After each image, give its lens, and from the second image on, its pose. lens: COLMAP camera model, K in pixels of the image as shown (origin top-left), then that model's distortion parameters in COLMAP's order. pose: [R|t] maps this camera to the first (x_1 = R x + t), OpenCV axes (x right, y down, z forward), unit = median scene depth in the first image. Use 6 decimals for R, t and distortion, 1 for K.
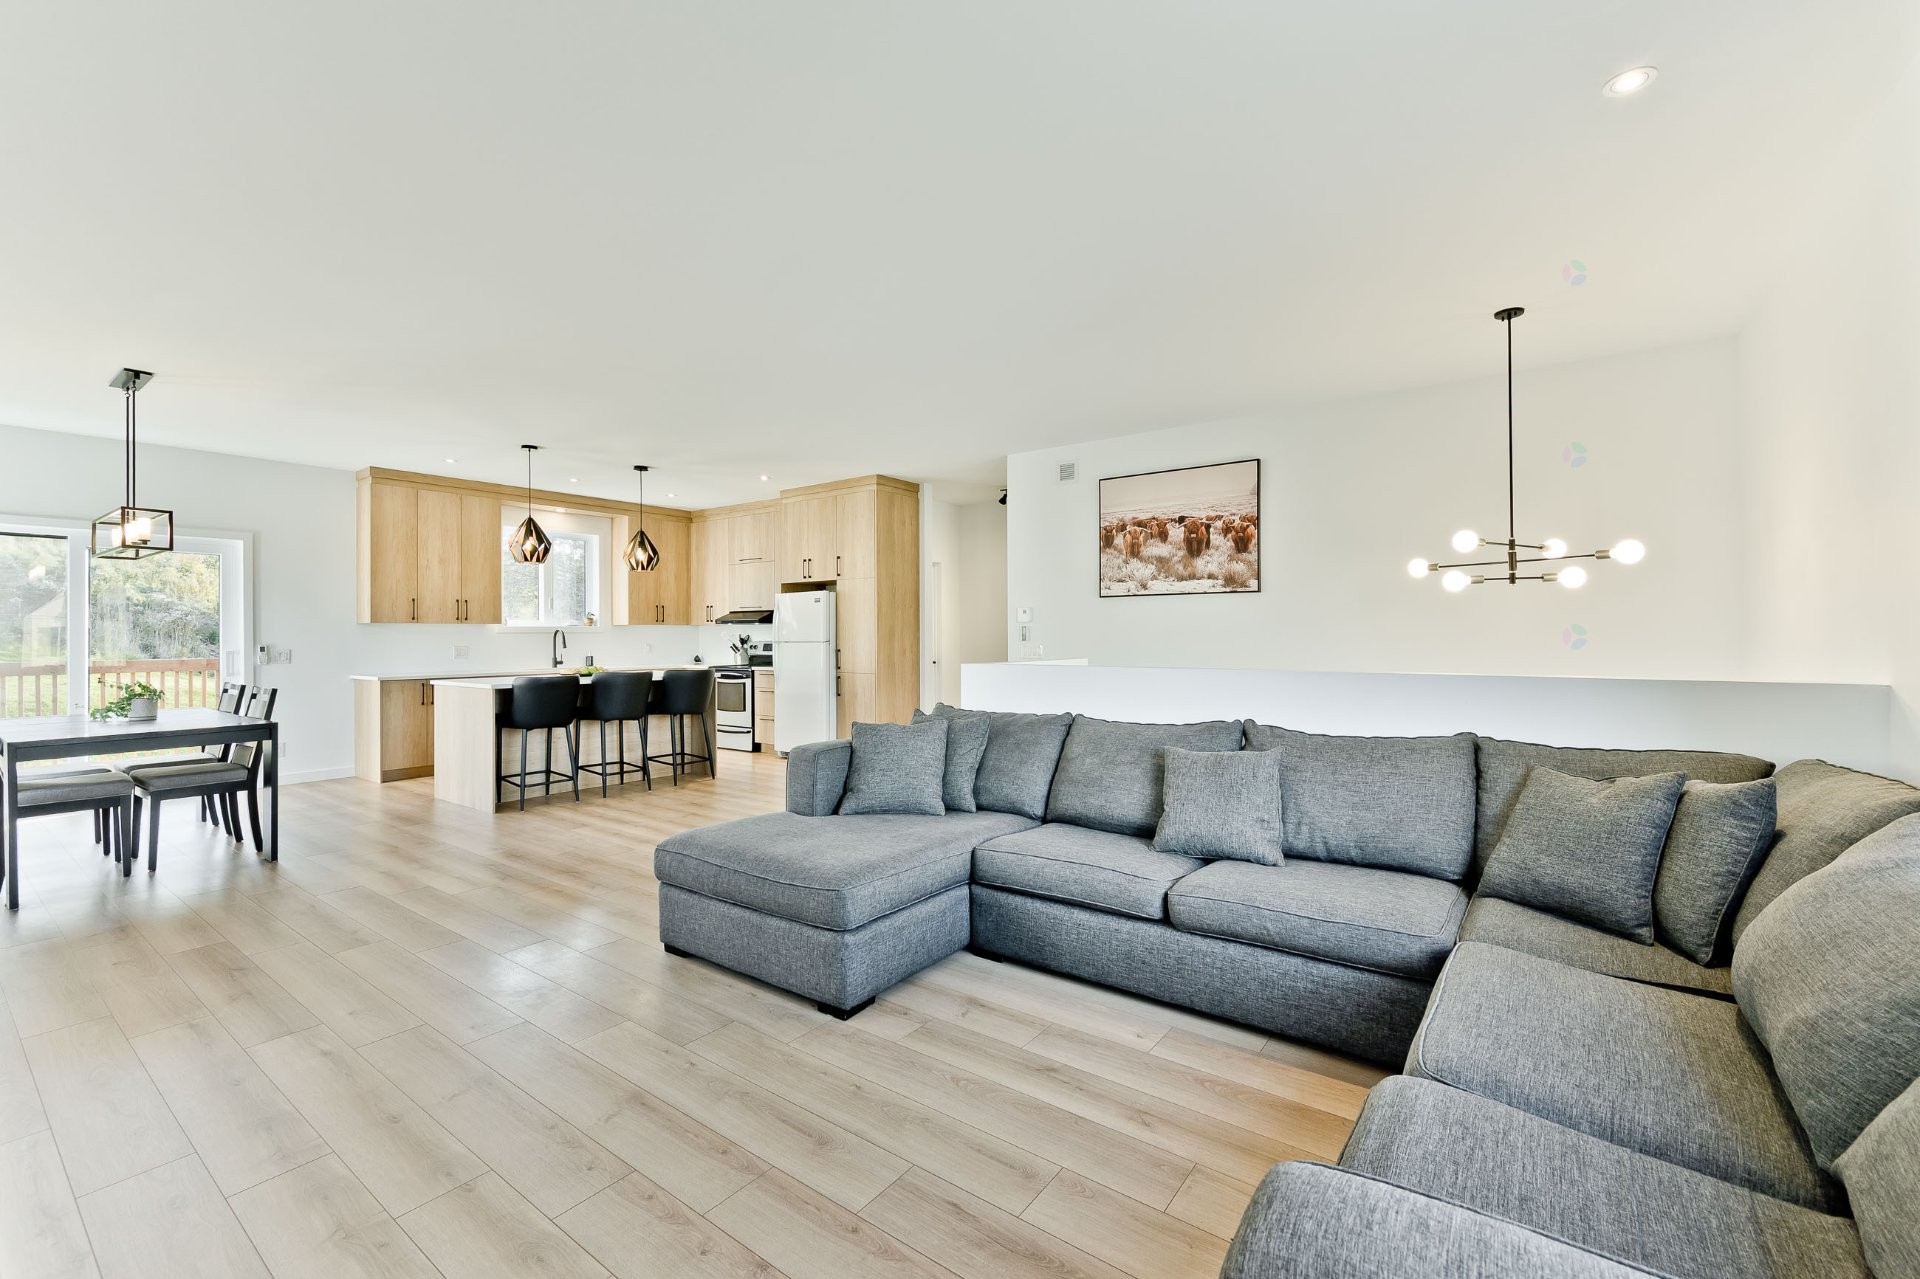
lens RADIAL K [[820.6, 0, 927.6], [0, 820.6, 633.3], [0, 0, 1]] dist [-0.001538, -0.000832]
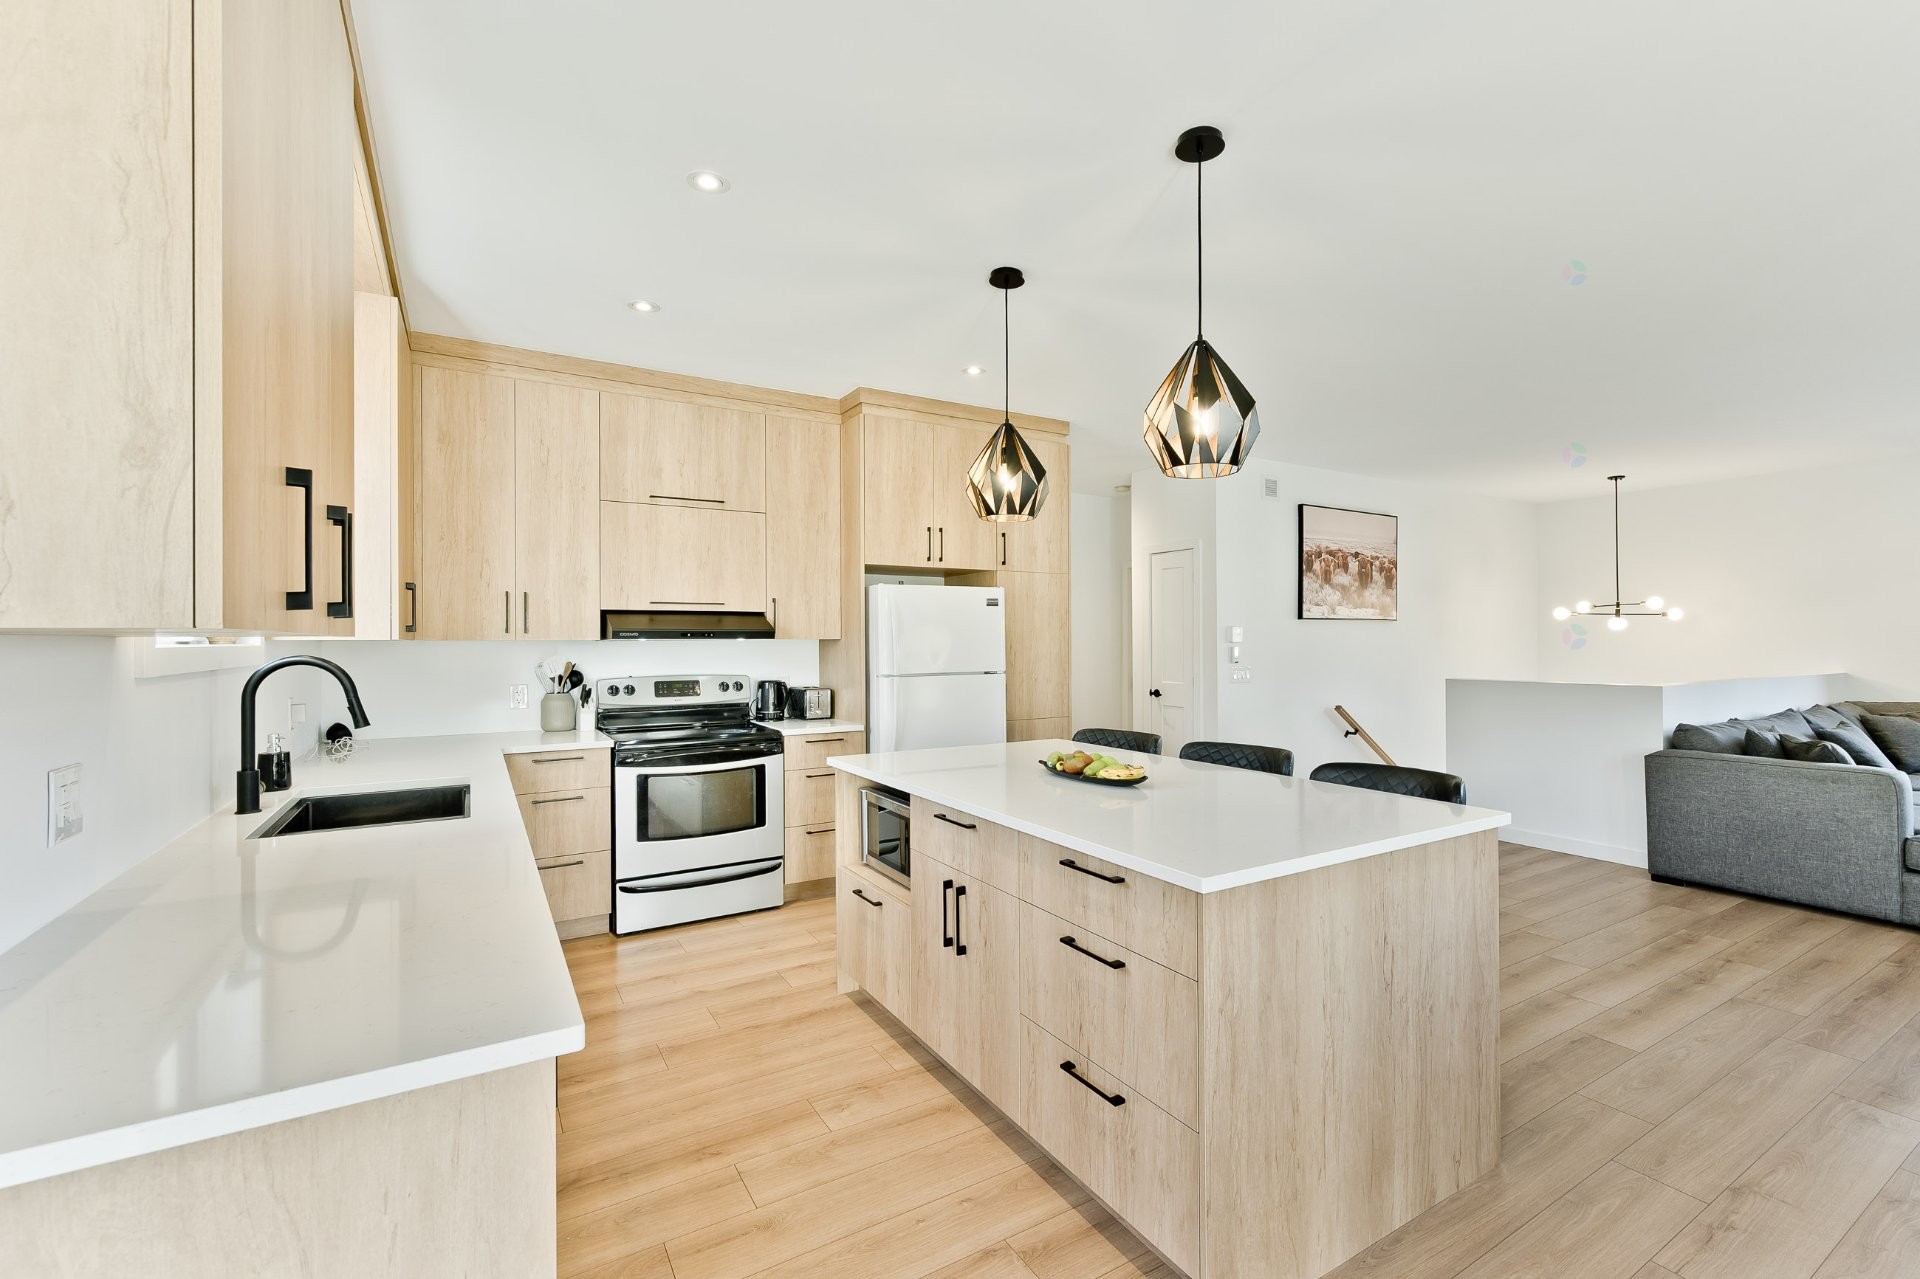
lens RADIAL K [[820.6, 0, 959.0], [0, 820.6, 633.7], [0, 0, 1]] dist [-0.001538, -0.000832]
pose [[0.344438, 0.009735, 0.938759, -0.728602], [-0.000692, 0.999949, -0.010116, -0.012073], [-0.938809, 0.002835, 0.344427, 0.853990]]
